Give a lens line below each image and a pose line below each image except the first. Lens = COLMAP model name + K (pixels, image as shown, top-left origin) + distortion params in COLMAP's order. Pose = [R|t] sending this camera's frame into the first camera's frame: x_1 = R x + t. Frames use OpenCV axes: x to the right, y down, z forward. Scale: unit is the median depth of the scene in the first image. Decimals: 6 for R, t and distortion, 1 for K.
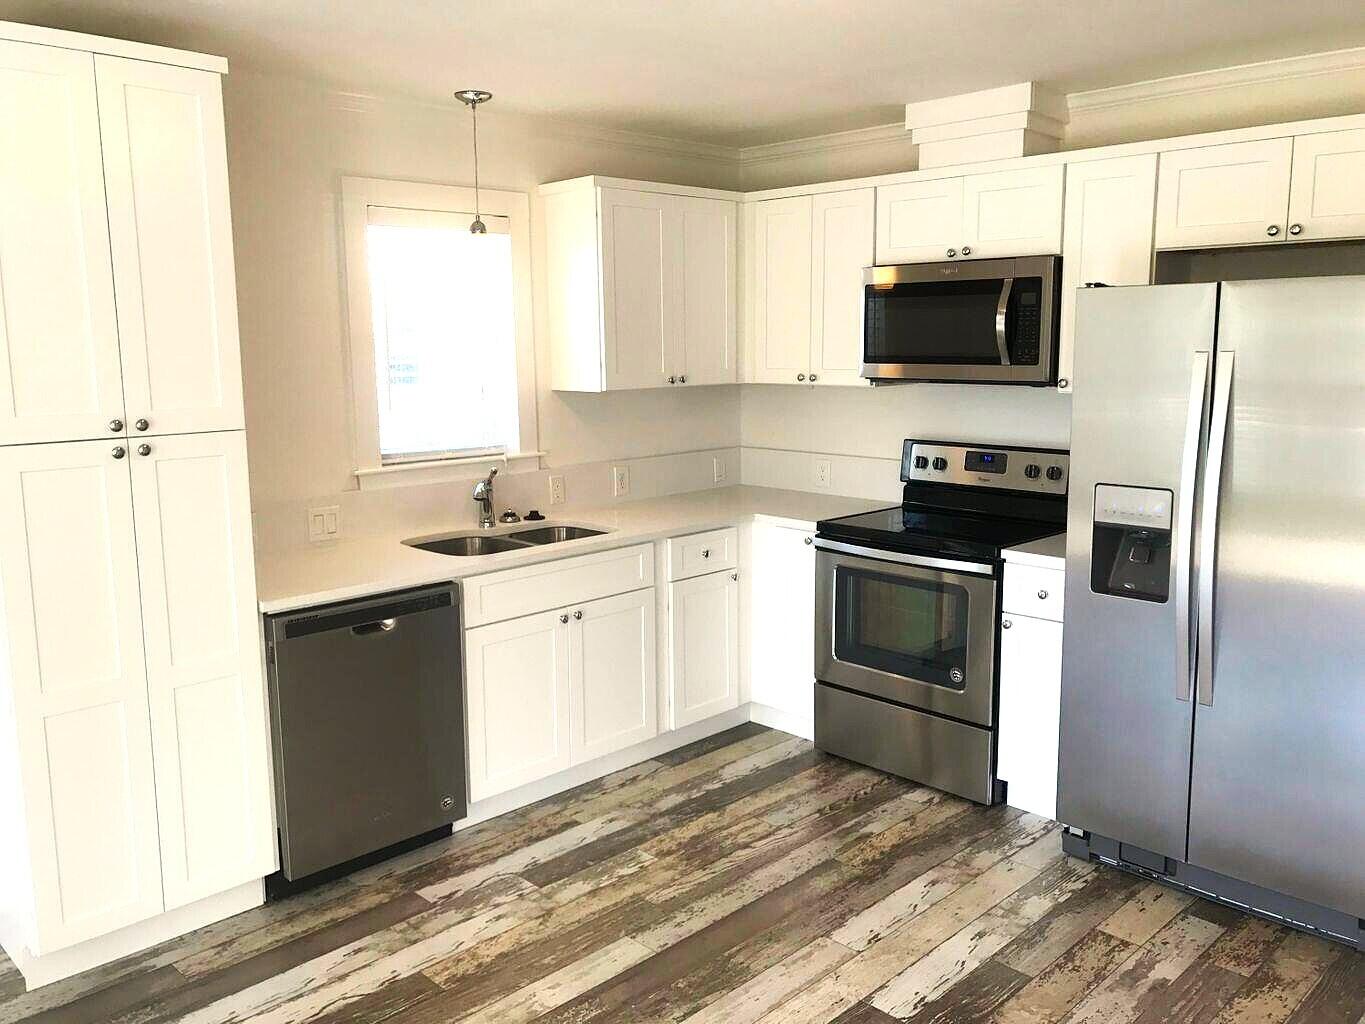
lens RADIAL K [[1119.5, 0, 679.3], [0, 1119.5, 508.3], [0, 0, 1]] dist [0.037214, -0.040005]
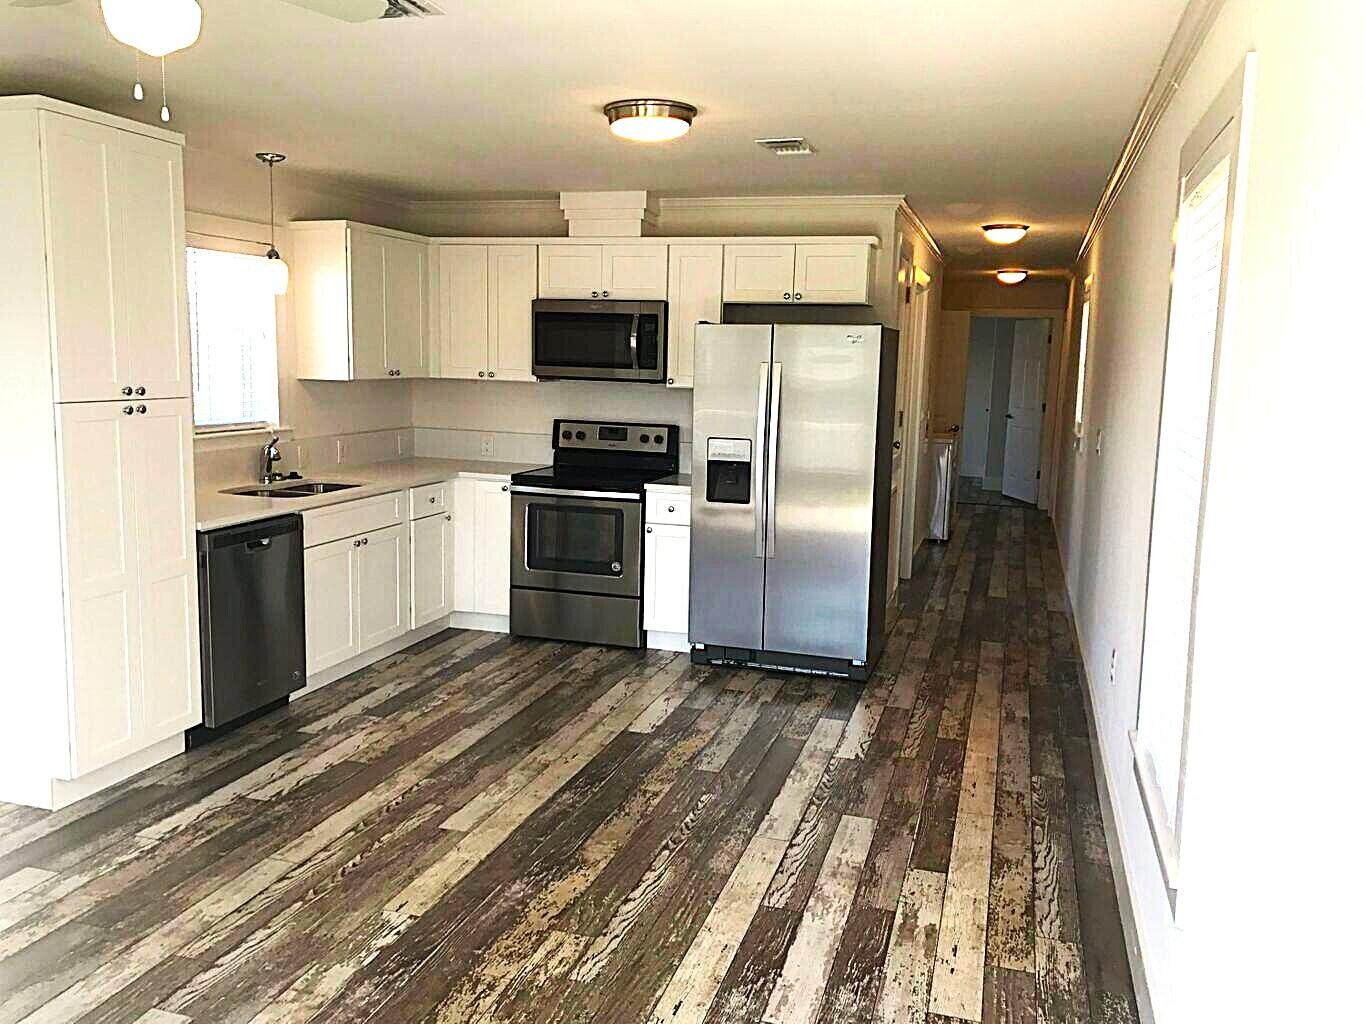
lens RADIAL K [[1119.5, 0, 683.1], [0, 1119.5, 514.2], [0, 0, 1]] dist [0.037214, -0.040005]
pose [[0.877106, -0.035935, 0.478951, -0.422449], [0.039296, 0.999223, 0.003007, 0.076301], [-0.478686, 0.016184, 0.877837, -0.417396]]
